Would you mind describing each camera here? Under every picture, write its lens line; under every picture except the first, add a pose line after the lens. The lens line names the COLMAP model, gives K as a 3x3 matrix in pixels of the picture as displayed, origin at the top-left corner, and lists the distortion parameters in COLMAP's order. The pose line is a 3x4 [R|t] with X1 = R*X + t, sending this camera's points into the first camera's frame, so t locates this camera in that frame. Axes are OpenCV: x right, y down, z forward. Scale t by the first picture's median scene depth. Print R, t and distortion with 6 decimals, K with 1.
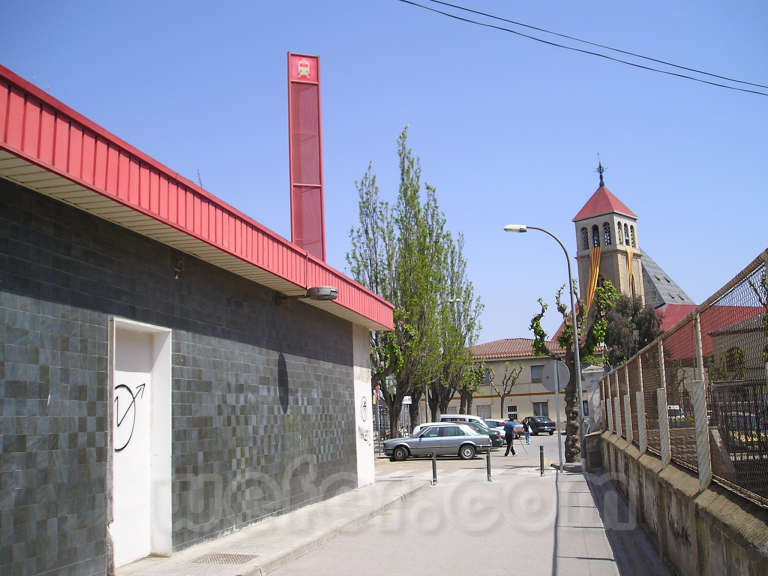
lens RADIAL K [[803.3, 0, 384.0], [0, 803.3, 288.0], [0, 0, 1]] dist [-0.013299, -0.002721]
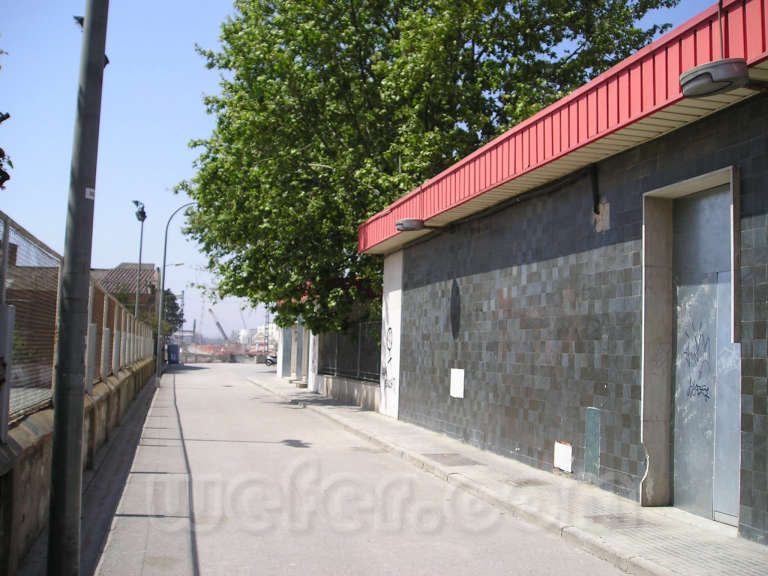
lens RADIAL K [[803.3, 0, 384.0], [0, 803.3, 288.0], [0, 0, 1]] dist [-0.013299, -0.002721]
pose [[-0.888030, -0.021078, -0.459302, 0.364522], [0.077379, 0.977849, -0.194482, 0.247855], [0.453228, -0.208246, -0.866728, 1.632816]]
